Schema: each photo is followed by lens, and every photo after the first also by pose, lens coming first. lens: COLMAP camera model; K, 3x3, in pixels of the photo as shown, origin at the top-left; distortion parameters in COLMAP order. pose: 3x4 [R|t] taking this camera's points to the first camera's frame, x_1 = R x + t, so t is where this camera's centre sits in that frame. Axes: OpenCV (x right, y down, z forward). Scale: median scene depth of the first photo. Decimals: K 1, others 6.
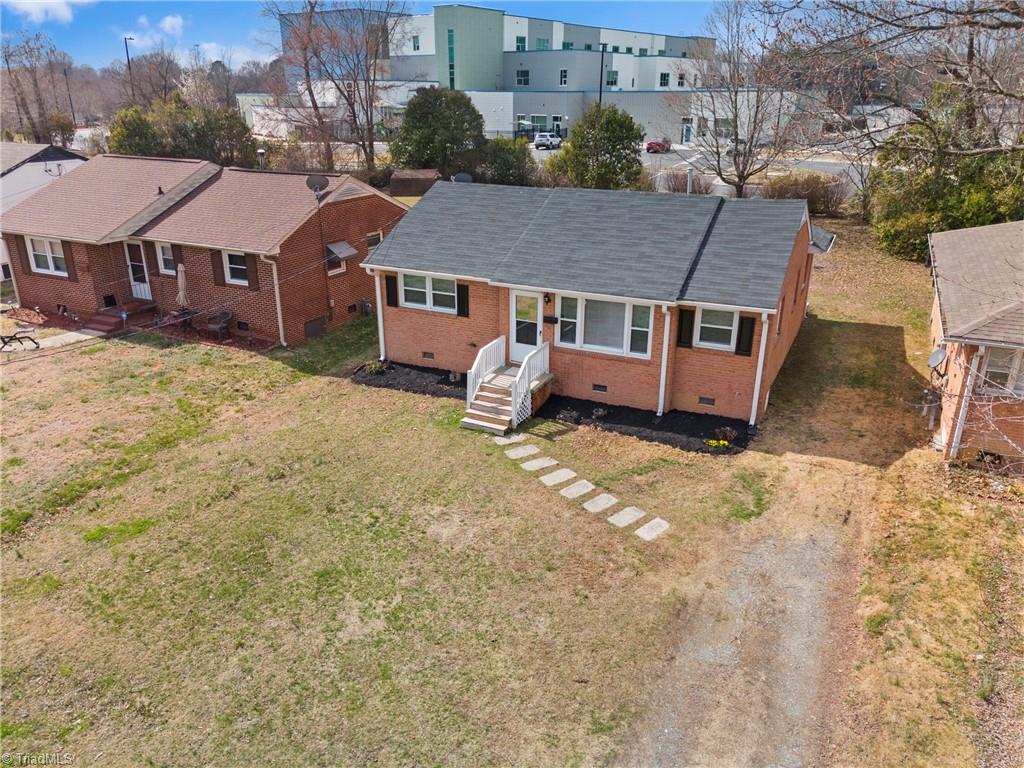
lens RADIAL K [[755.1, 0, 517.1], [0, 755.1, 386.3], [0, 0, 1]] dist [0.104087, -0.140158]
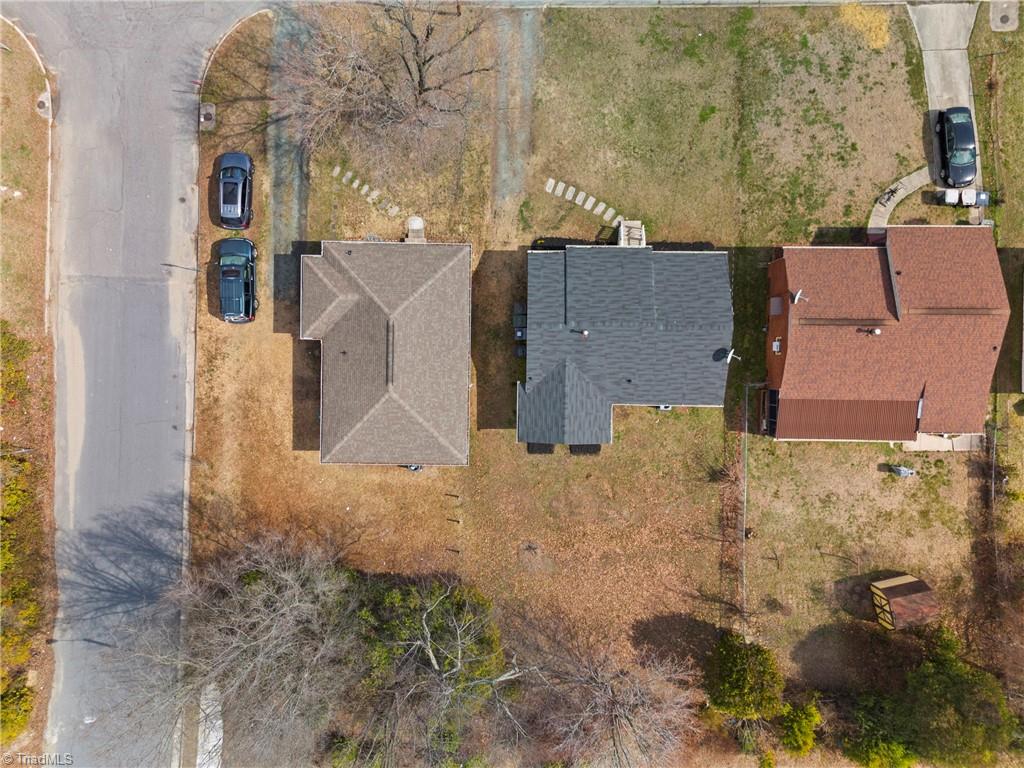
lens RADIAL K [[755.1, 0, 517.1], [0, 755.1, 386.3], [0, 0, 1]] dist [0.104087, -0.140158]
pose [[-0.910668, 0.411795, 0.033284, 0.418566], [-0.124113, -0.349532, 0.928667, -2.325684], [0.394055, 0.841577, 0.369417, 0.374402]]
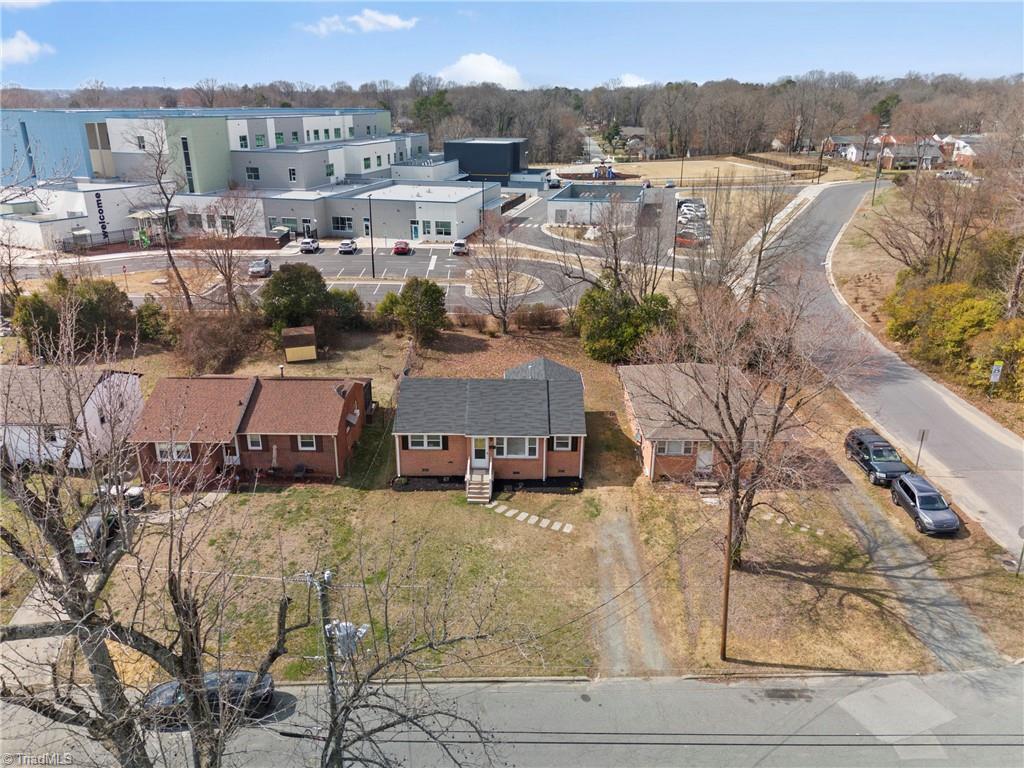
lens RADIAL K [[755.1, 0, 517.1], [0, 755.1, 386.3], [0, 0, 1]] dist [0.104087, -0.140158]
pose [[0.906165, -0.146515, 0.396735, -0.770797], [0.149398, 0.988490, 0.023818, -0.317161], [-0.395658, 0.037689, 0.917624, -1.123651]]
